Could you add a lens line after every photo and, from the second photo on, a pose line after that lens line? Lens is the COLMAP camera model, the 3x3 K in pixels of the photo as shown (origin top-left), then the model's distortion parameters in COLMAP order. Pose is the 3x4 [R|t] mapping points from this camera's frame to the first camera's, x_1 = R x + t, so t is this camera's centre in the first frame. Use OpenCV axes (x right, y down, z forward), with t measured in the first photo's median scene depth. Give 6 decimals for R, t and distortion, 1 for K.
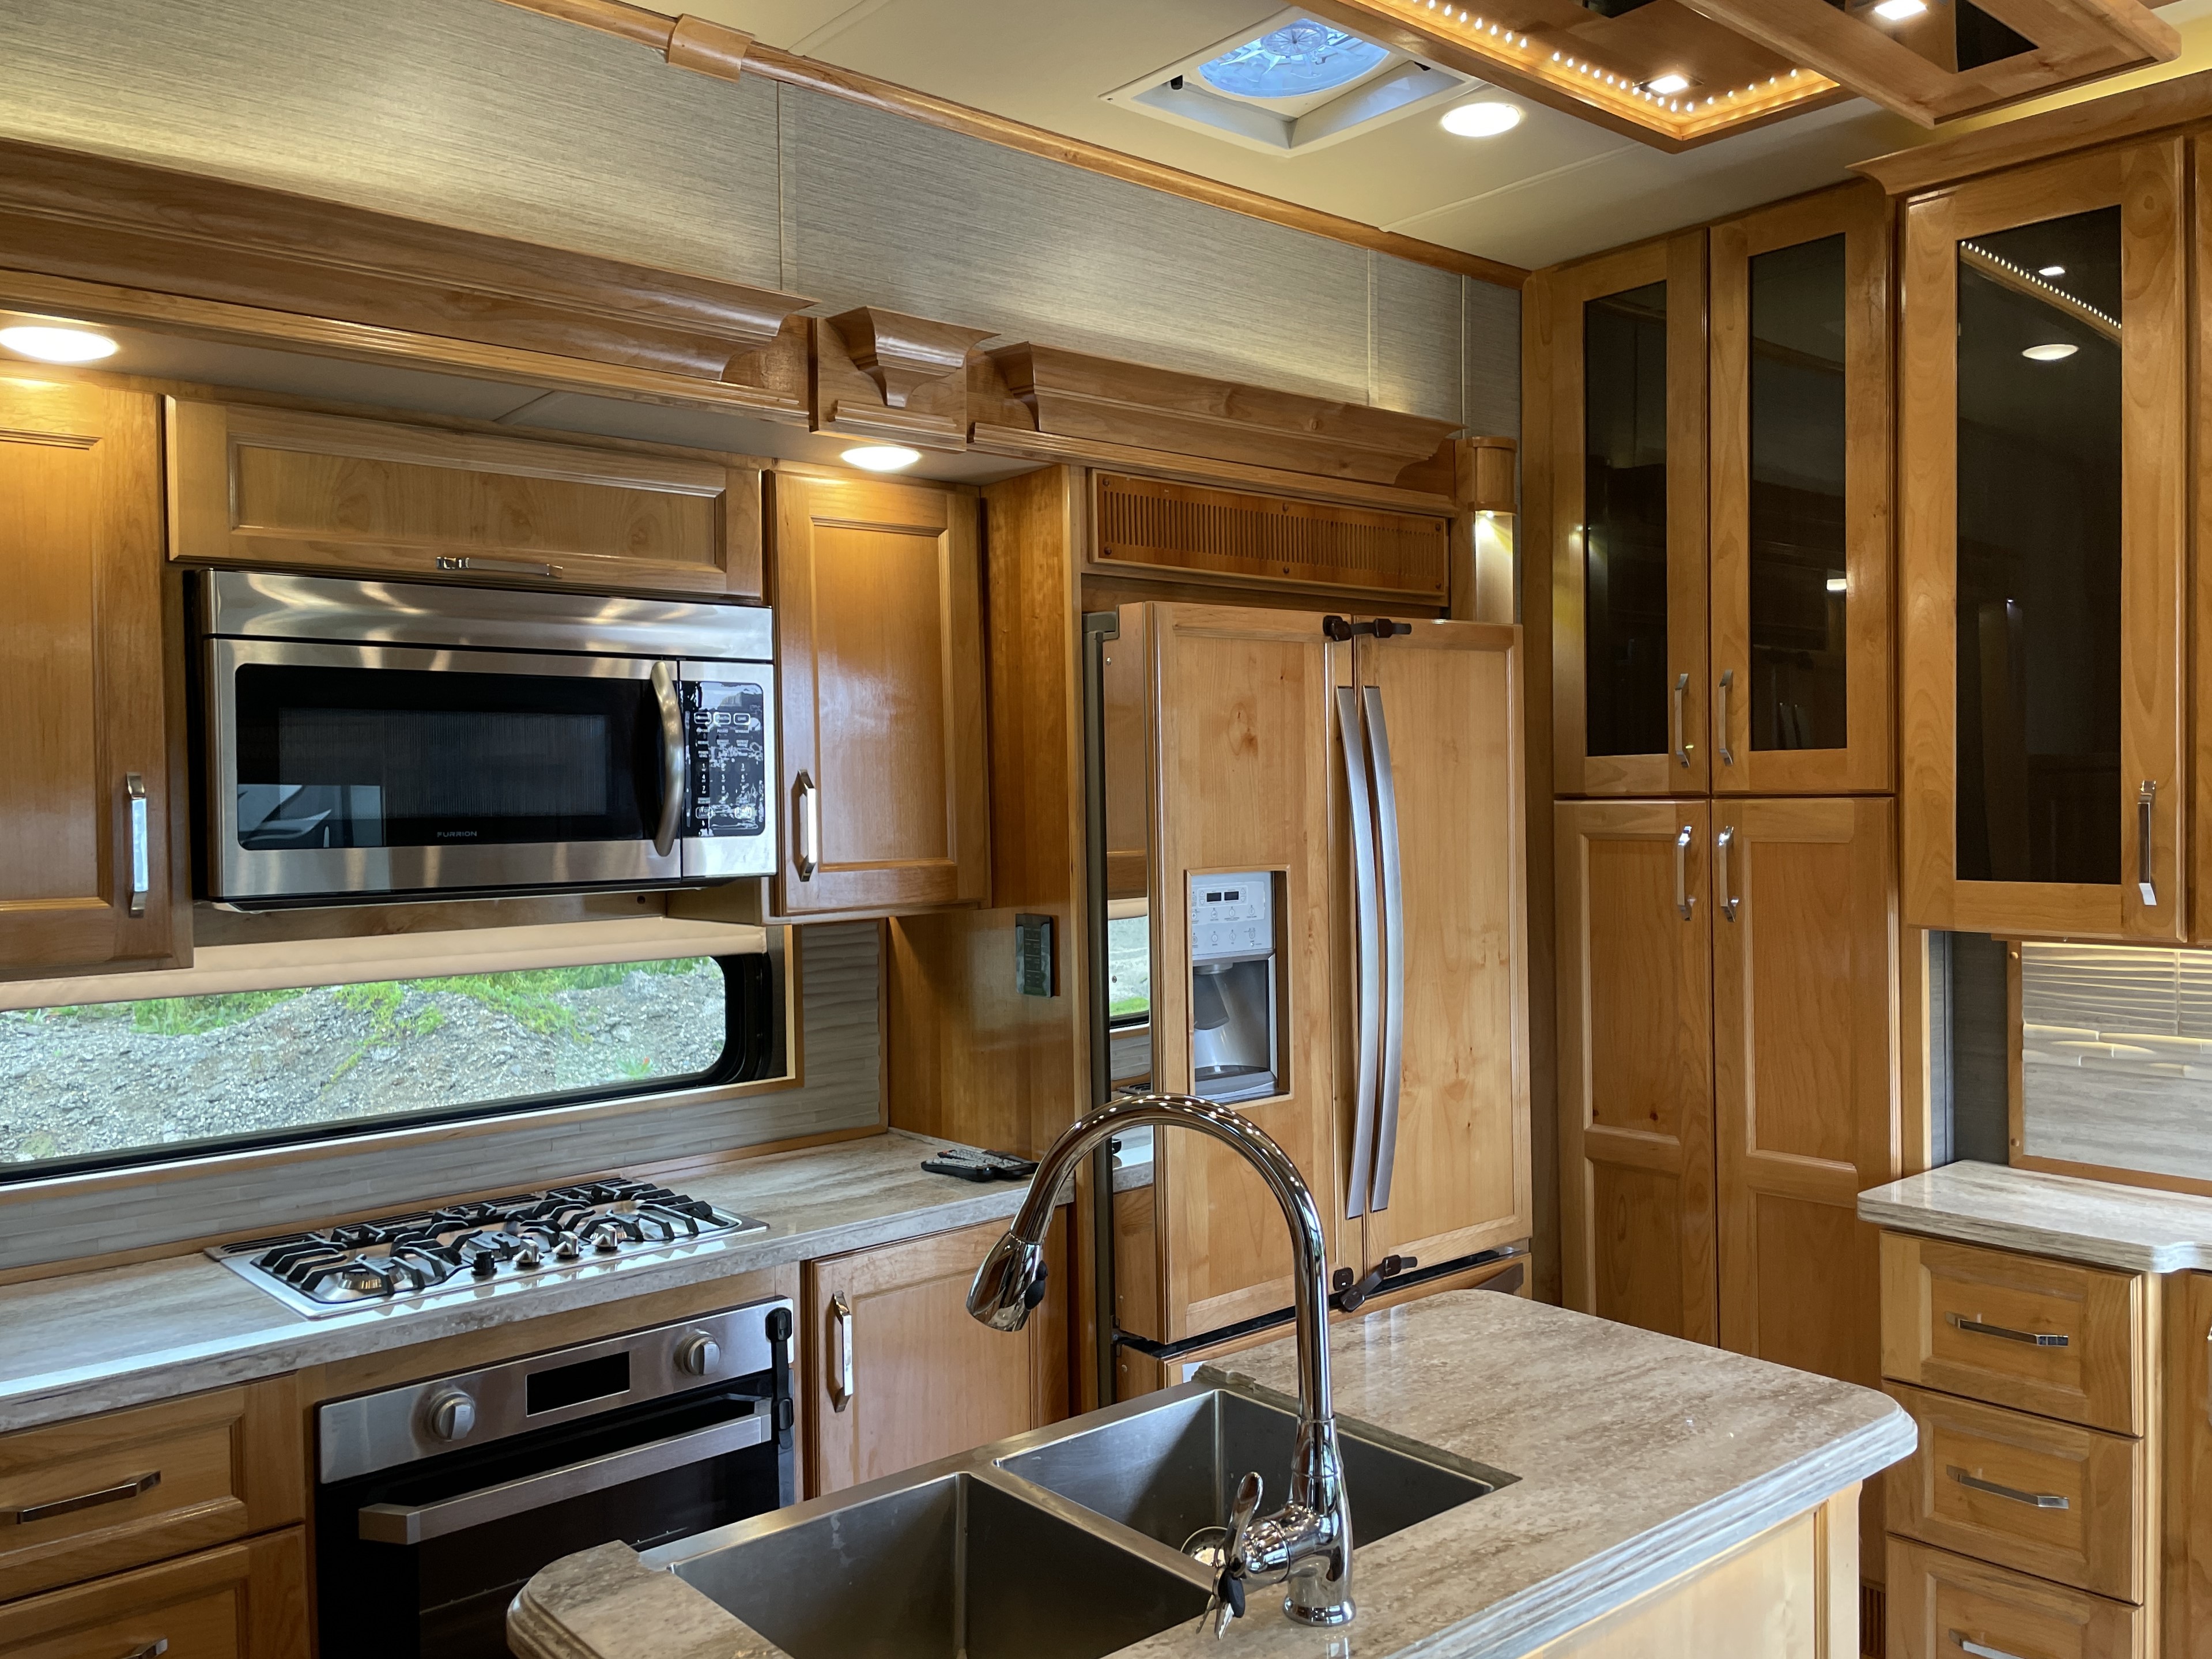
lens RADIAL K [[1763.4, 0, 1106.0], [0, 1763.4, 829.5], [0, 0, 1]] dist [0.048387, -0.005157]
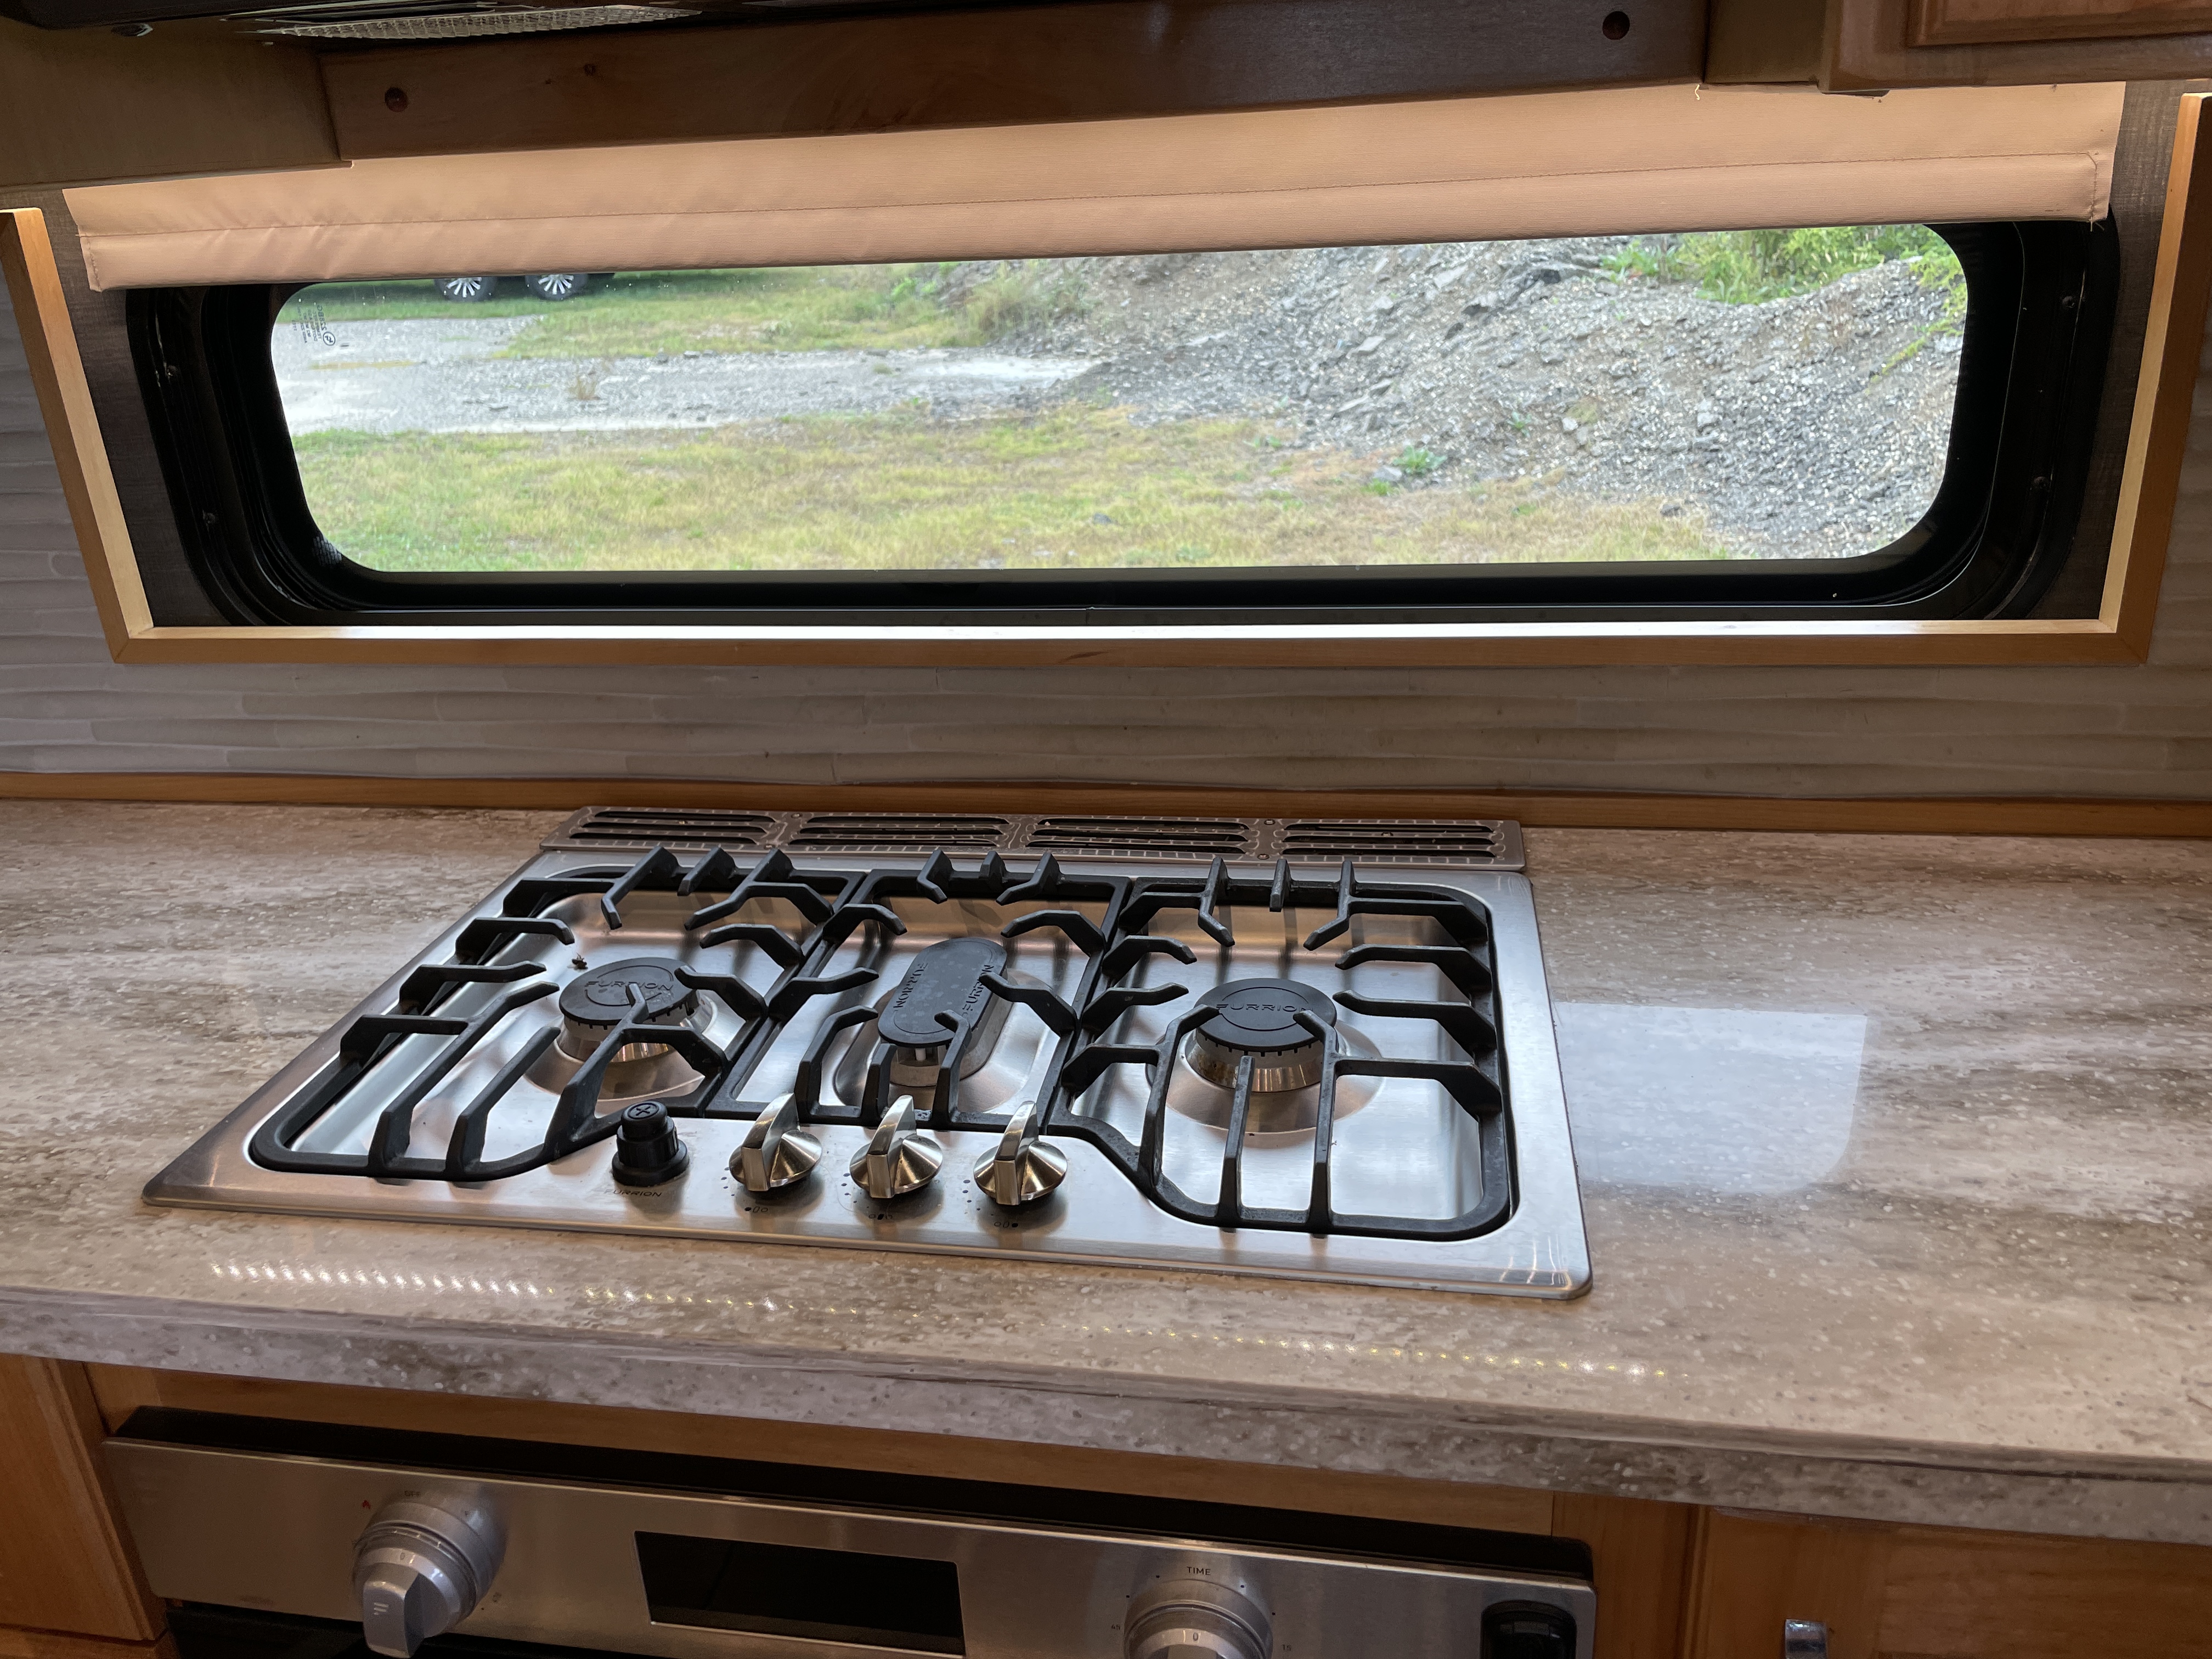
lens RADIAL K [[1675.7, 0, 1104.2], [0, 1675.7, 809.7], [0, 0, 1]] dist [0.087235, -0.128168]
pose [[0.627634, 0.281752, -0.725735, -0.056937], [0.027031, 0.923763, 0.382009, 0.046704], [0.778039, -0.259379, 0.572169, 0.666657]]
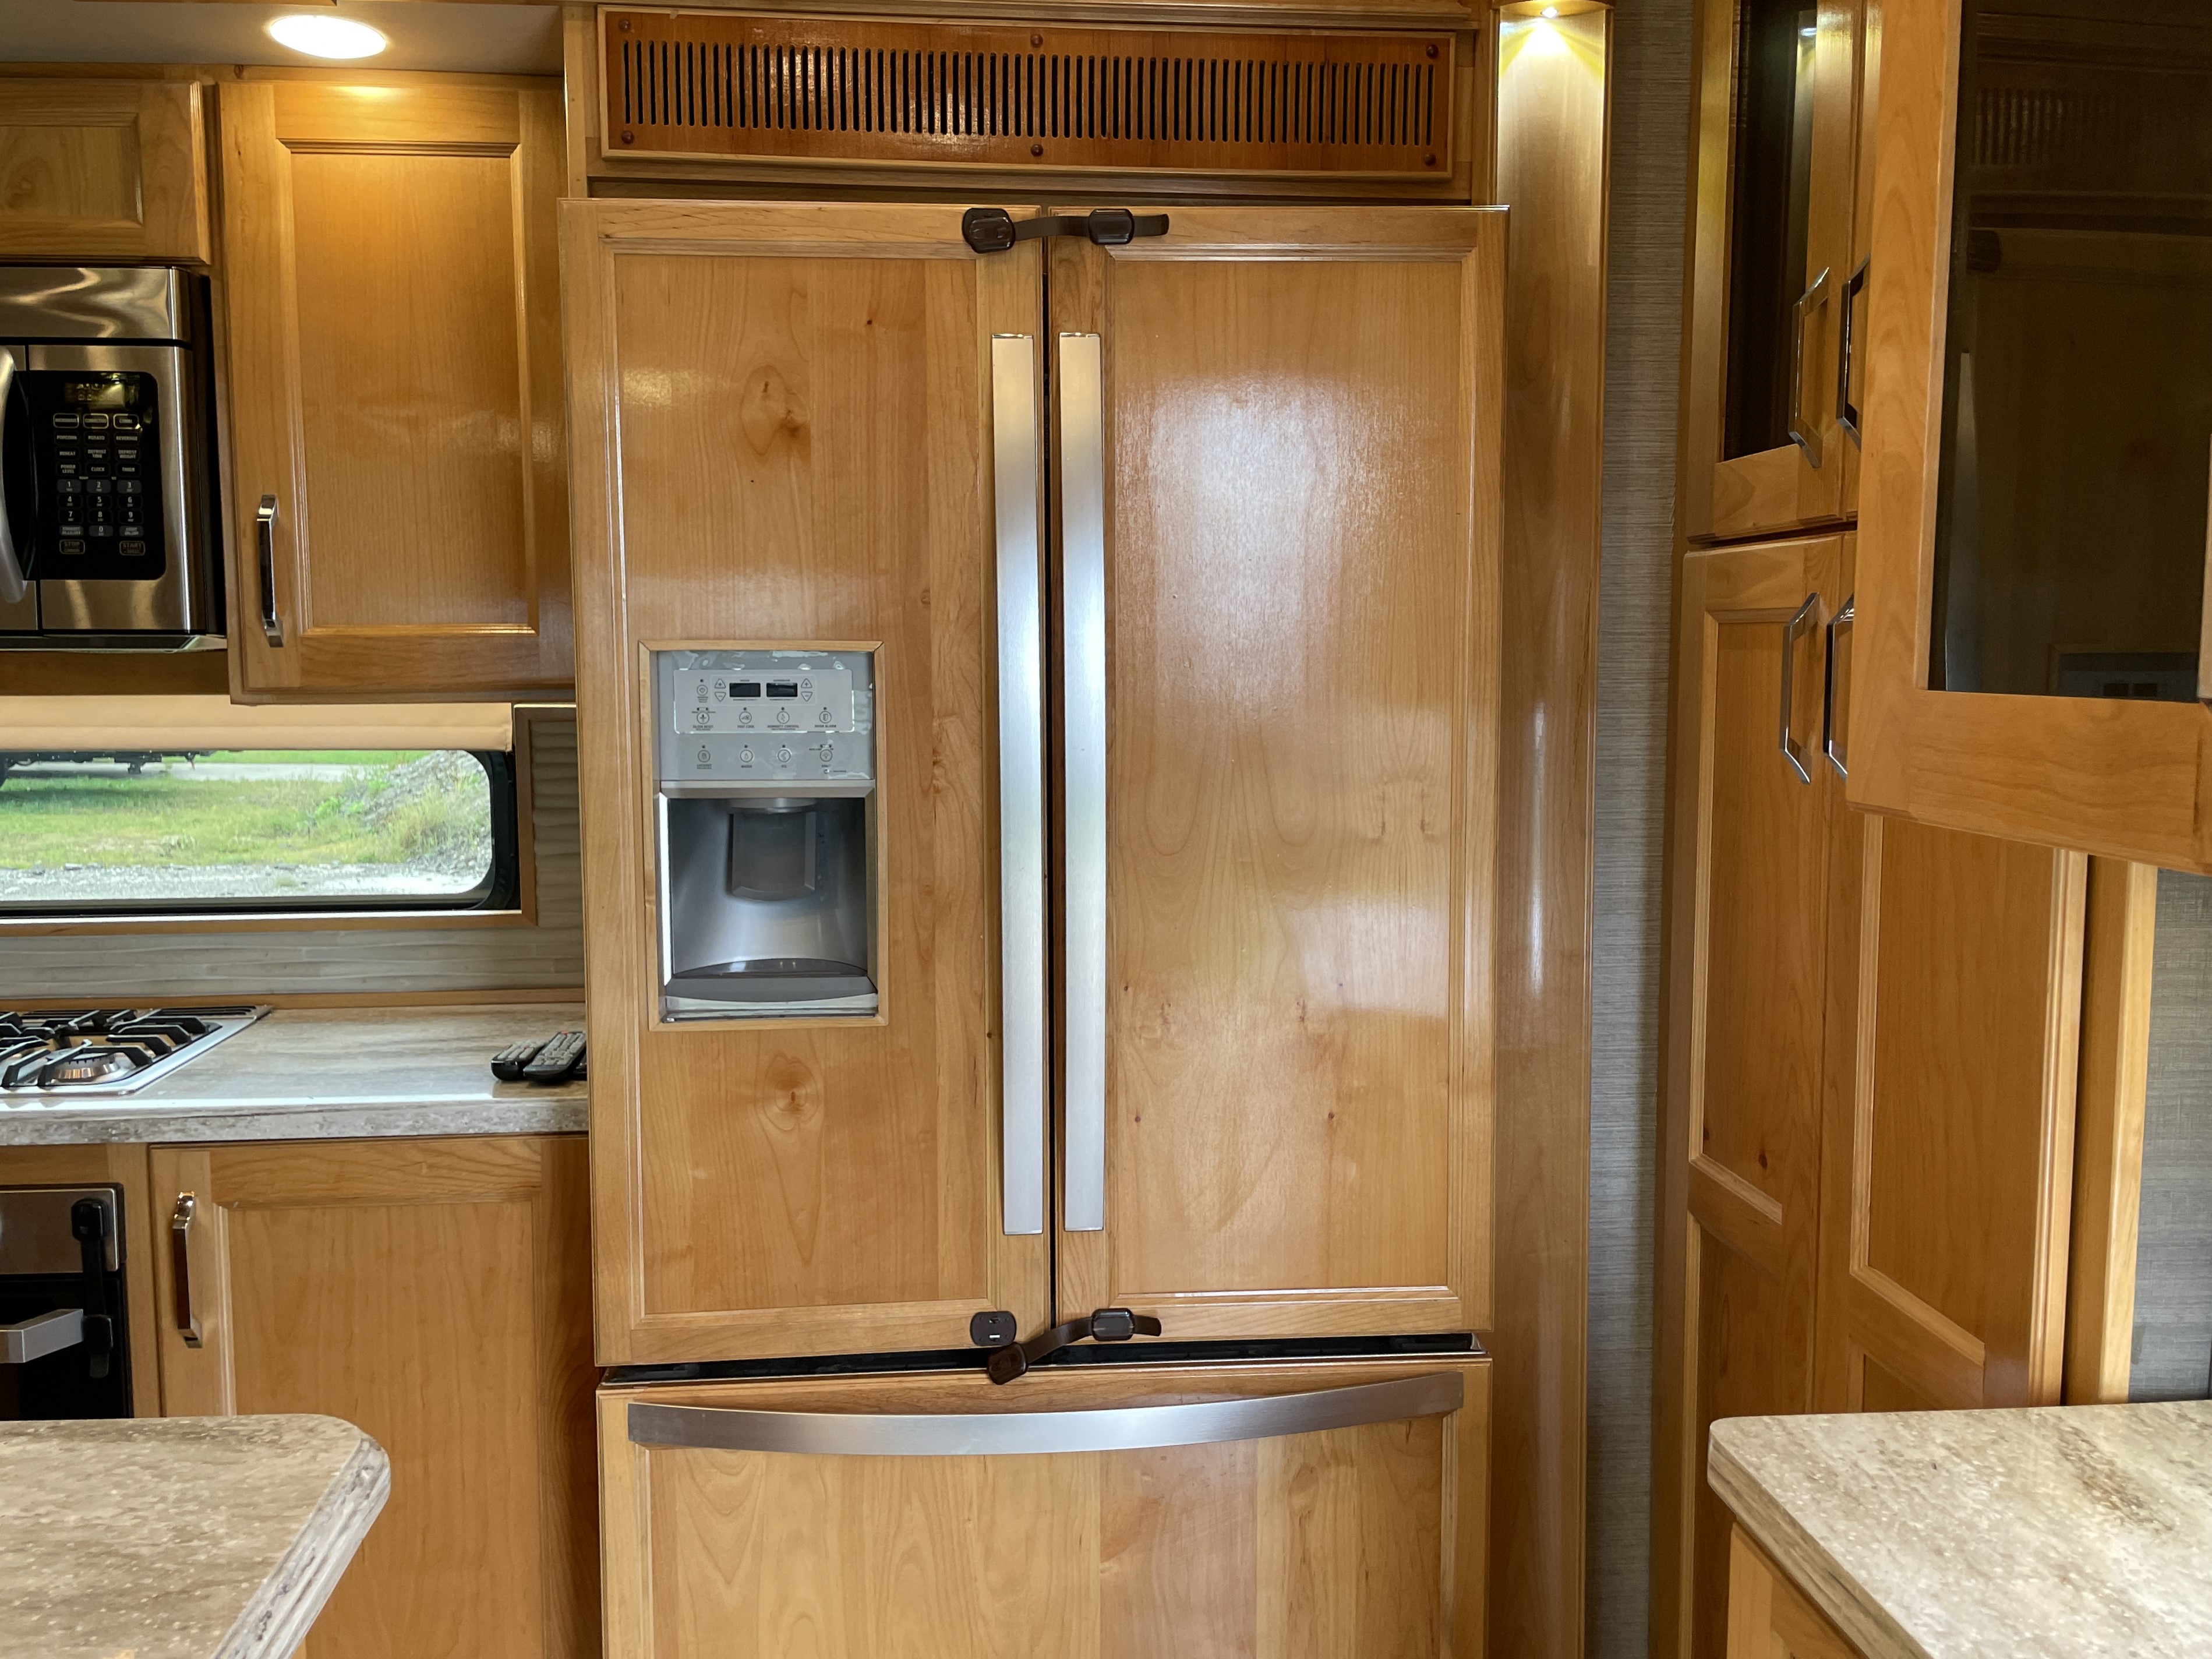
lens RADIAL K [[1775.4, 0, 1106.0], [0, 1775.4, 829.5], [0, 0, 1]] dist [0.080699, -0.118755]
pose [[0.813078, 0.075101, -0.577290, 0.484522], [-0.024226, 0.995150, 0.095340, 0.022150], [0.581650, -0.063534, 0.810954, 0.509189]]
